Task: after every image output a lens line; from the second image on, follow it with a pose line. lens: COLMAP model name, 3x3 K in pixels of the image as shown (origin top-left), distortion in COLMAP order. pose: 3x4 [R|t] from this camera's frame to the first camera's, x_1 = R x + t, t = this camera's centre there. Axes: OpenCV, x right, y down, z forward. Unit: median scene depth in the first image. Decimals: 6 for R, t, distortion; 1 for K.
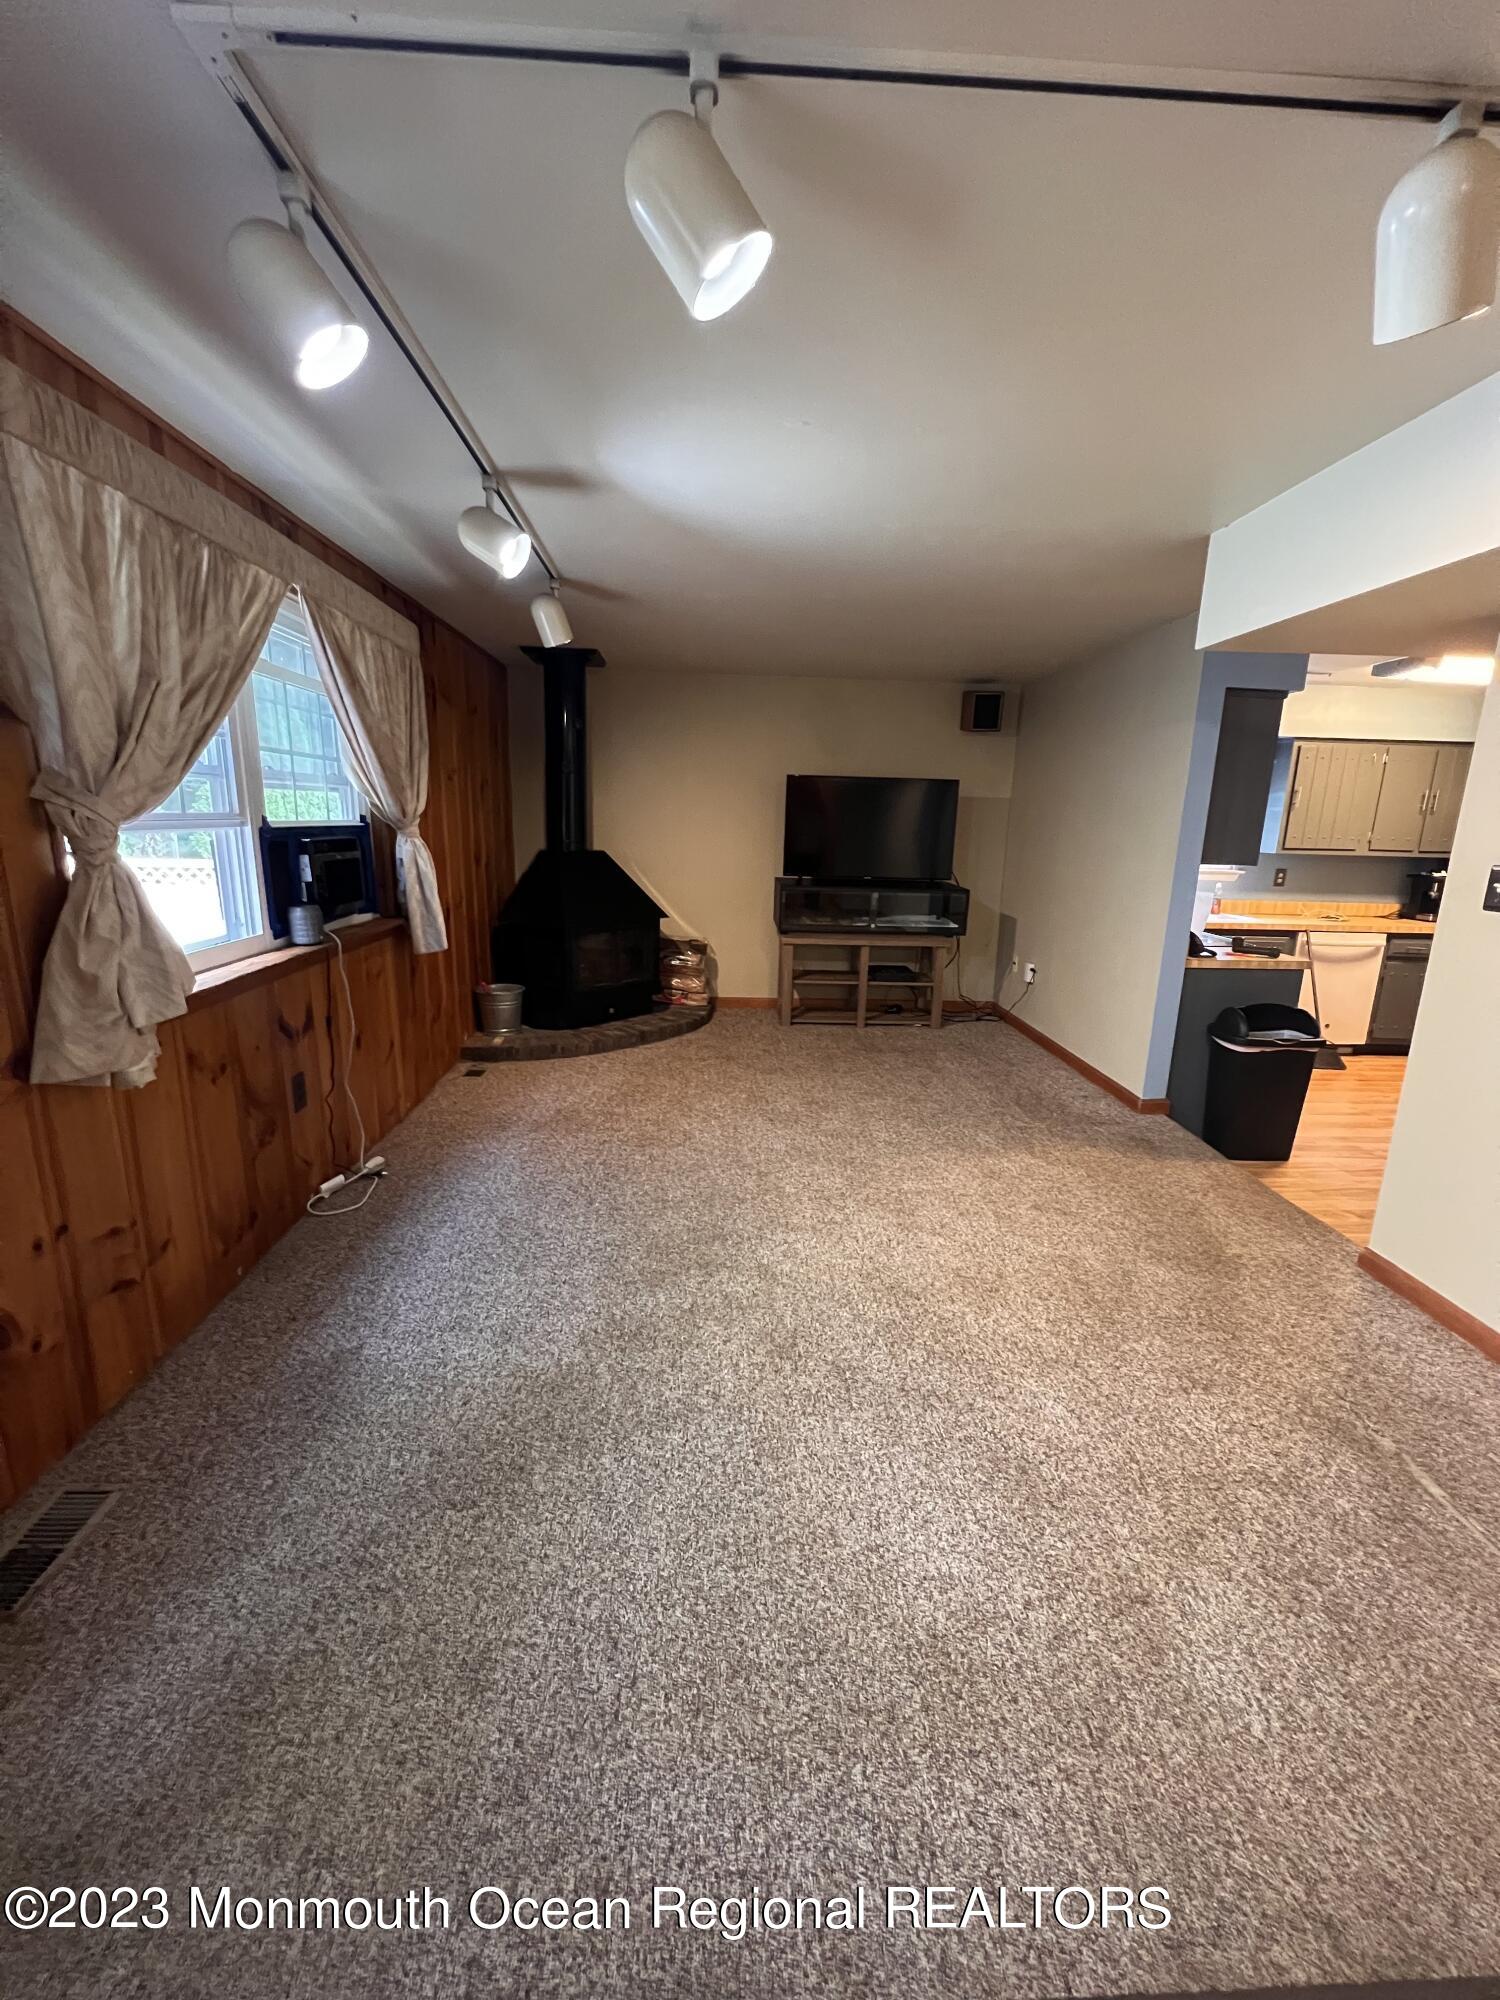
lens RADIAL K [[801.5, 0, 749.4], [0, 801.5, 1001.1], [0, 0, 1]] dist [-0.001135, -0.000079]
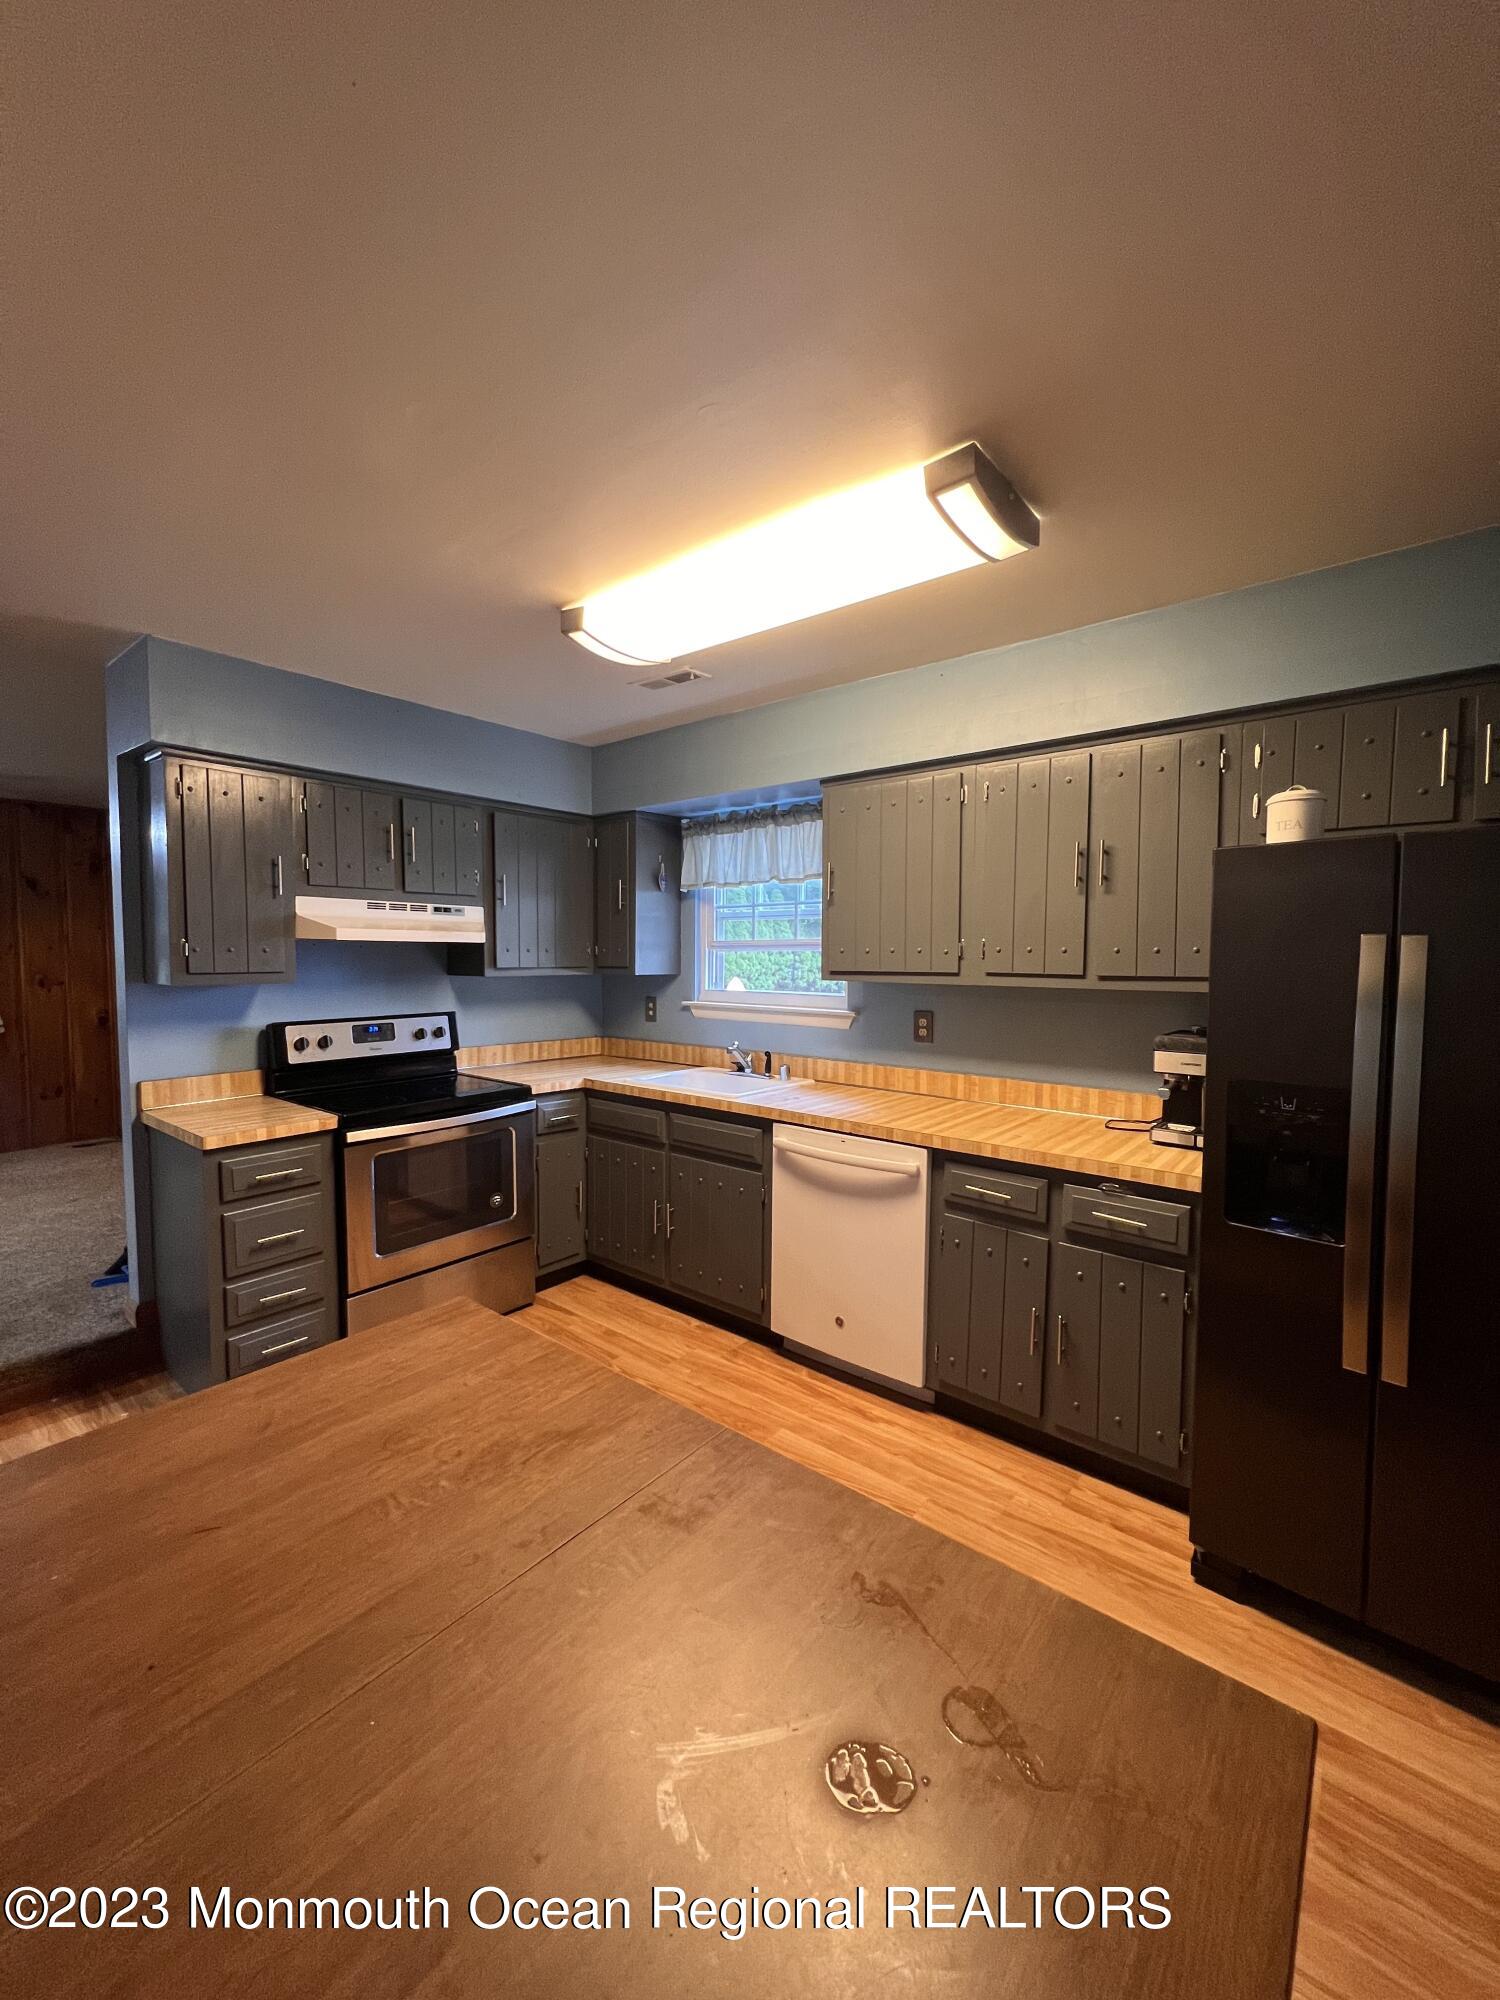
lens RADIAL K [[801.5, 0, 746.4], [0, 801.5, 1000.2], [0, 0, 1]] dist [-0.001135, -0.000079]
pose [[0.740643, 0.014928, -0.671733, 1.040505], [-0.130971, 0.983783, -0.122544, -0.099449], [0.659010, 0.178738, 0.730587, 0.580391]]
